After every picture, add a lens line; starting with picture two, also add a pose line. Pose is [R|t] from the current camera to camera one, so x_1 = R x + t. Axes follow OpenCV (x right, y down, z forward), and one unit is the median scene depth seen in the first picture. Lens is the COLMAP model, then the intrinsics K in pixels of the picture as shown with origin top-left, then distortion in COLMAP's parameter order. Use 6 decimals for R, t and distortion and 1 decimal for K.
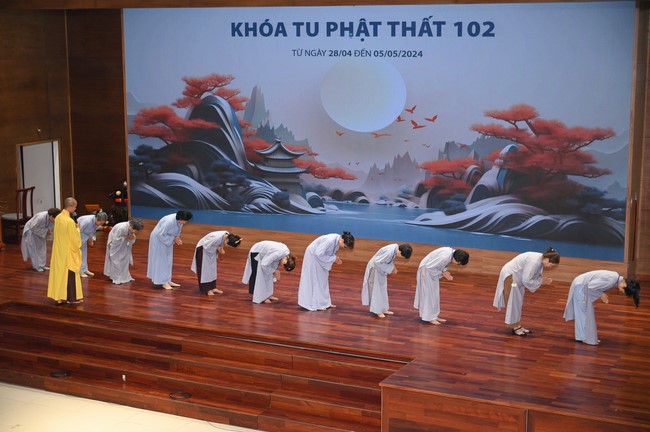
lens RADIAL K [[1063.9, 0, 325.1], [0, 1063.9, 218.4], [0, 0, 1]] dist [-0.030038, 0.000000]
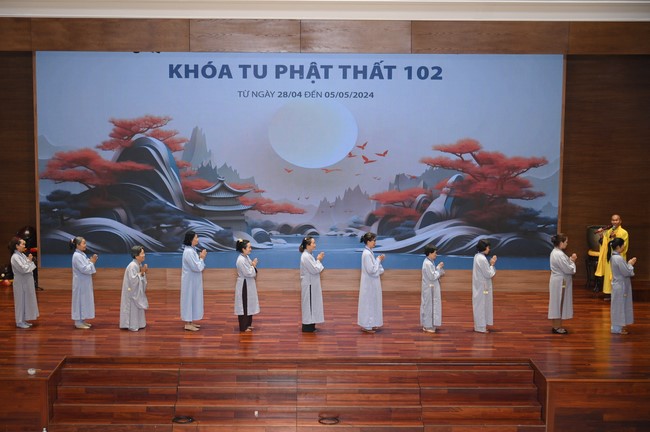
lens RADIAL K [[1063.9, 0, 325.0], [0, 1063.9, 213.5], [0, 0, 1]] dist [-0.030038, 0.000000]
pose [[0.895303, -0.048279, 0.442834, -0.428799], [0.068982, 0.997144, -0.030754, -0.002585], [-0.440085, 0.058082, 0.896076, 0.045028]]
